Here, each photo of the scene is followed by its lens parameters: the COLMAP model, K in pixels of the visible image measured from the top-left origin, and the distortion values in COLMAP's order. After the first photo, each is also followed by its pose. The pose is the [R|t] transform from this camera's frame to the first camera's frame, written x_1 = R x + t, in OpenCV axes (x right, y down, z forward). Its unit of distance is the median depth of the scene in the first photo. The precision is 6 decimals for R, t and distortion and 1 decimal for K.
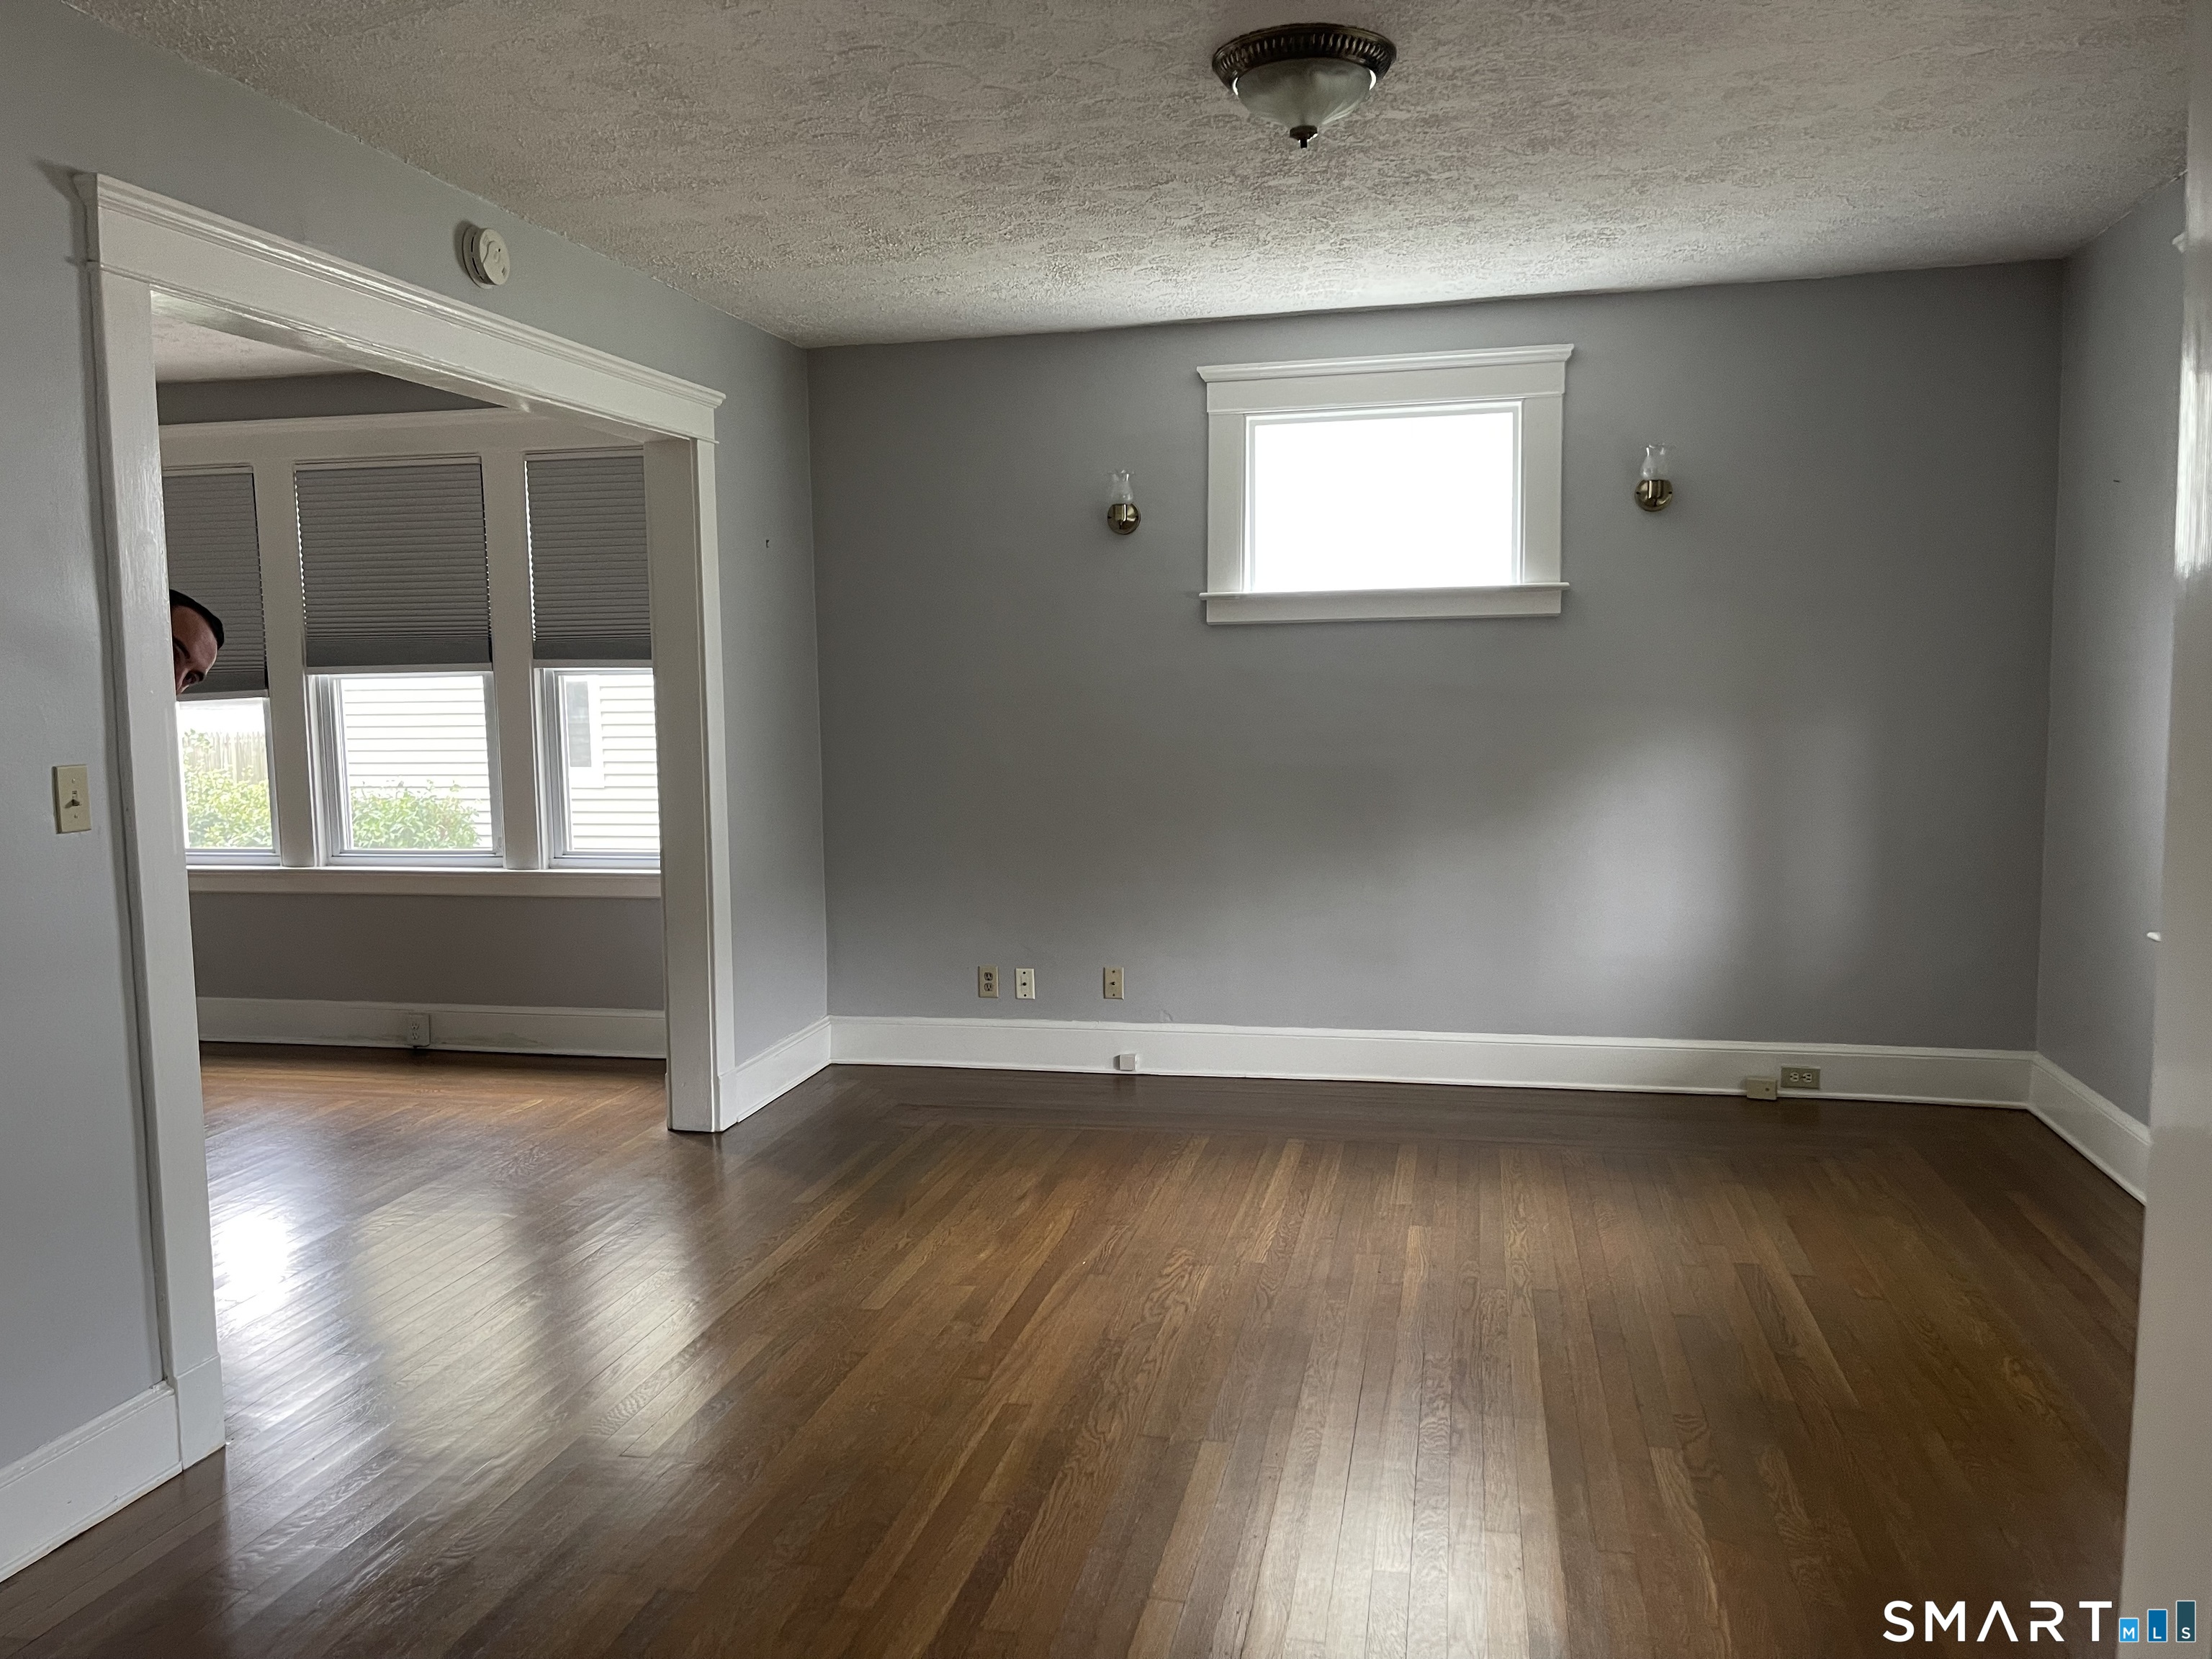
lens RADIAL K [[1674.2, 0, 1106.0], [0, 1674.2, 829.5], [0, 0, 1]] dist [0.108798, -0.136170]
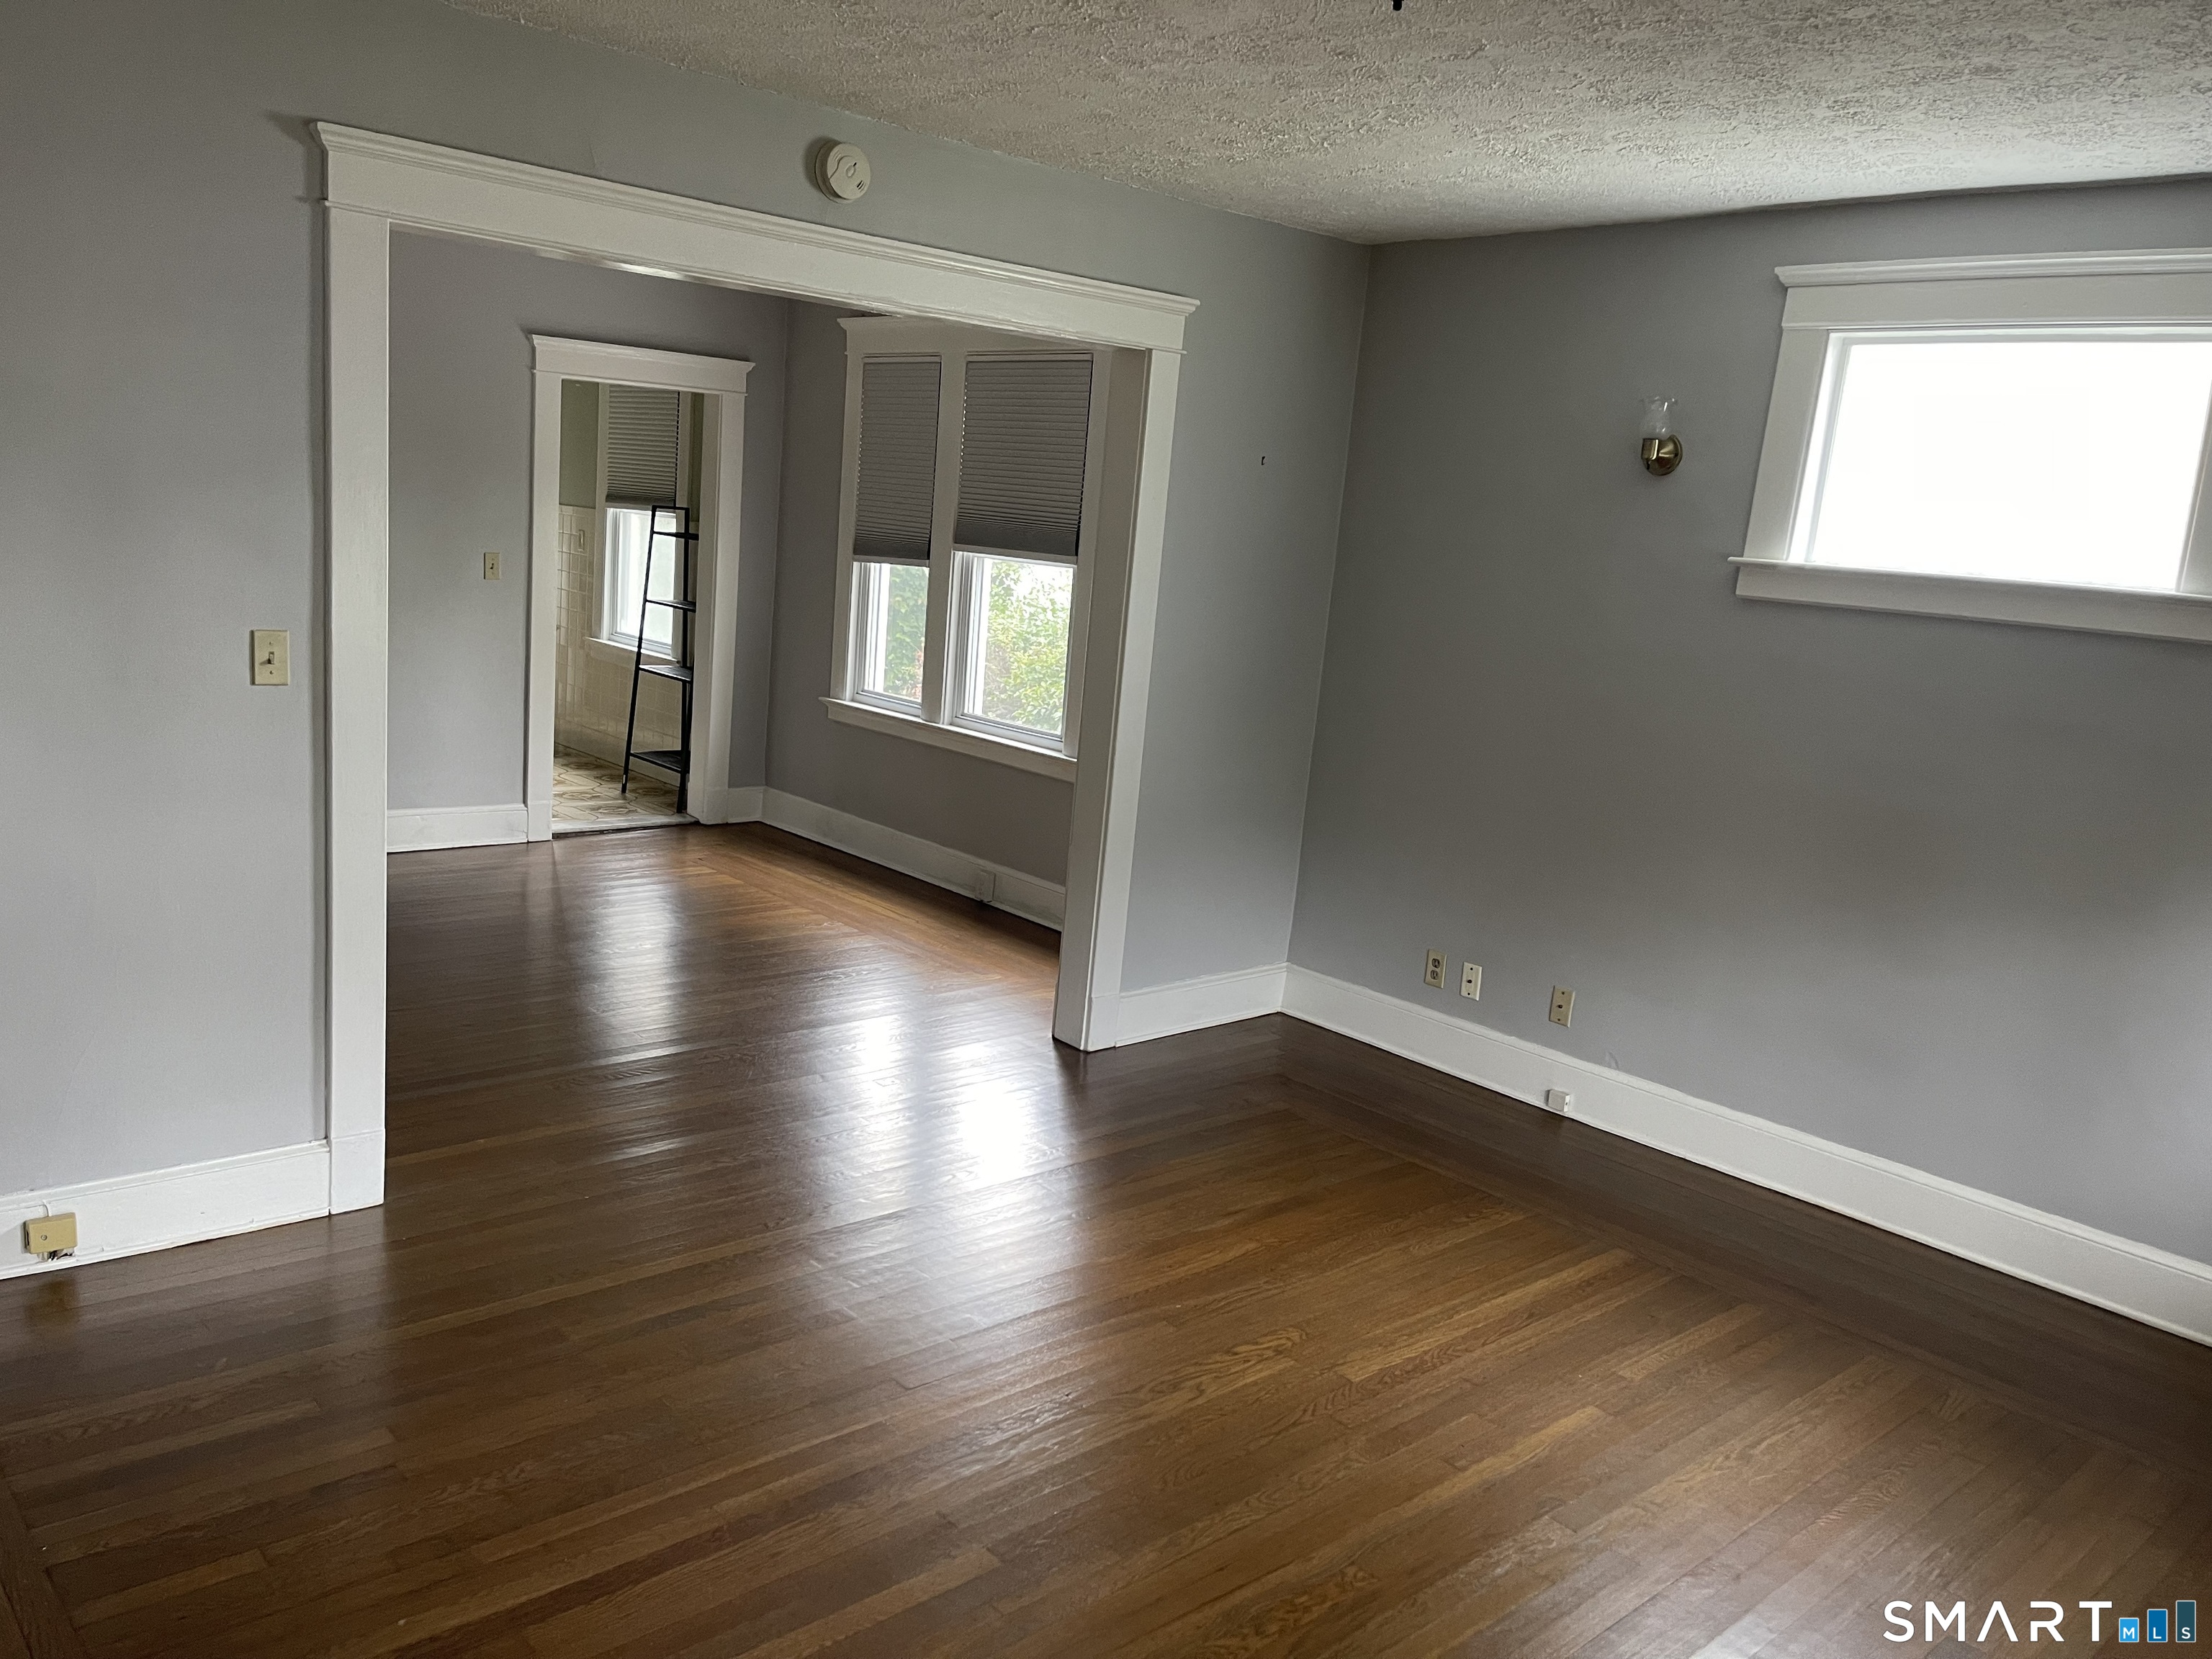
lens RADIAL K [[1685.6, 0, 1108.1], [0, 1685.6, 841.4], [0, 0, 1]] dist [0.081544, -0.099317]
pose [[0.812148, 0.194251, -0.550166, 0.289093], [-0.150178, 0.980776, 0.124599, -0.066249], [0.563793, -0.018570, 0.825707, 0.169323]]
